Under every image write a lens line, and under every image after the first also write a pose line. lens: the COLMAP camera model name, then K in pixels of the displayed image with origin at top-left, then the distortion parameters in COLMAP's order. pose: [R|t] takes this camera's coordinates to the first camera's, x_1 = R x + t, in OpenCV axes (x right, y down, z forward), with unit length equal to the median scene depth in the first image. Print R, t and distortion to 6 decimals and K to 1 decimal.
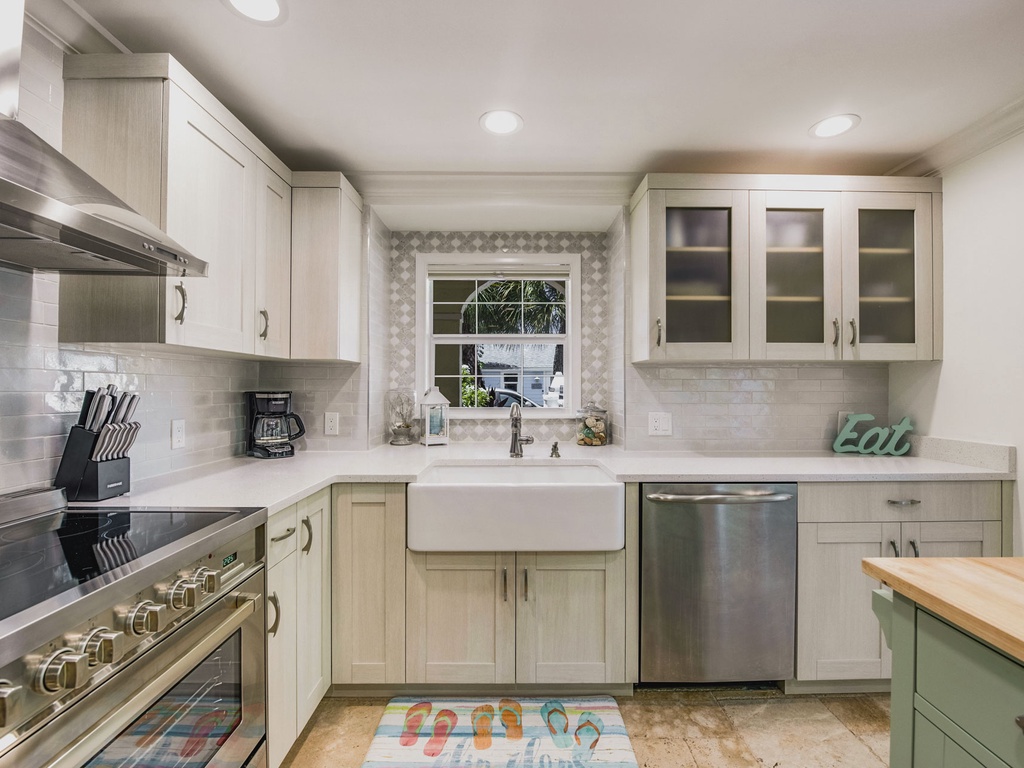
lens RADIAL K [[484.3, 0, 516.2], [0, 484.3, 387.1], [0, 0, 1]] dist [-0.016368, -0.000440]
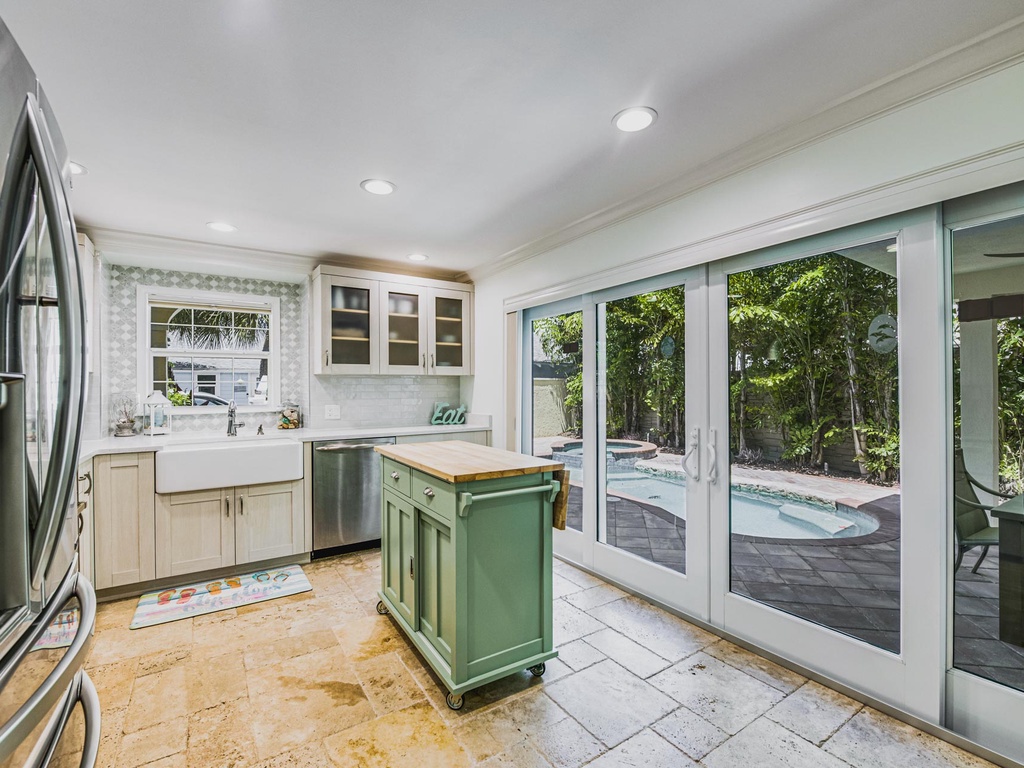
lens RADIAL K [[484.3, 0, 516.2], [0, 484.3, 387.1], [0, 0, 1]] dist [-0.016368, -0.000440]
pose [[0.844569, -0.004893, 0.535424, -0.055611], [0.006898, 0.999975, -0.001742, -0.000891], [-0.535402, 0.005165, 0.844582, -0.774003]]
